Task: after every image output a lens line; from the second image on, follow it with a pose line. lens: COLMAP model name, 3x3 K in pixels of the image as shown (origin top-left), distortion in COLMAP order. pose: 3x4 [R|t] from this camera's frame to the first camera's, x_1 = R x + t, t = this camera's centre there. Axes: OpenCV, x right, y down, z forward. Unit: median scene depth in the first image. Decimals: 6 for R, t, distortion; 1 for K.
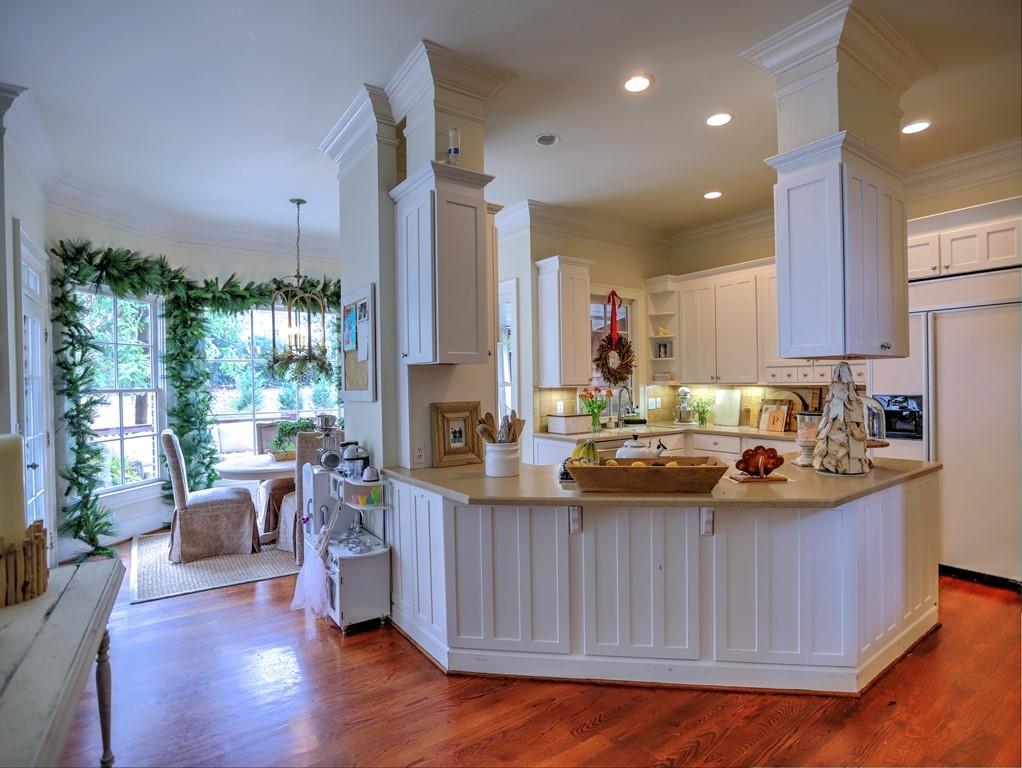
lens RADIAL K [[528.0, 0, 507.8], [0, 528.0, 387.8], [0, 0, 1]] dist [-0.055936, 0.024000]
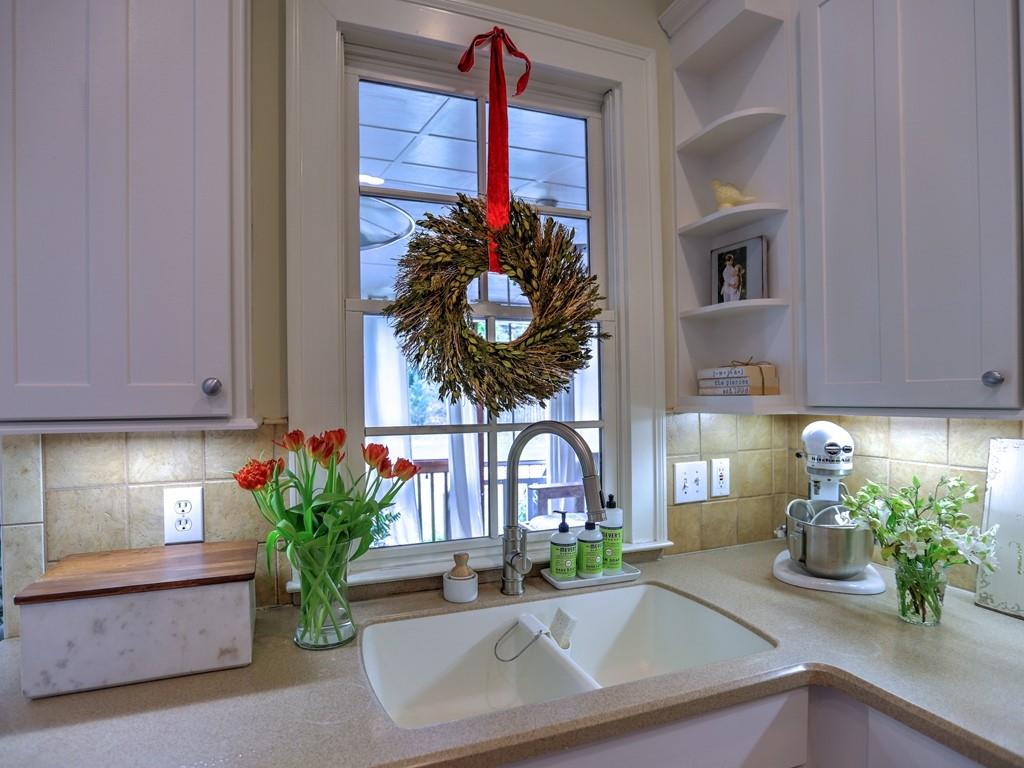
lens RADIAL K [[529.0, 0, 508.8], [0, 529.0, 387.8], [0, 0, 1]] dist [-0.055936, 0.024000]
pose [[0.967609, 0.006703, -0.252364, 0.259310], [-0.009402, 0.999911, -0.009489, -0.013747], [0.252278, 0.011554, 0.967586, 0.743698]]
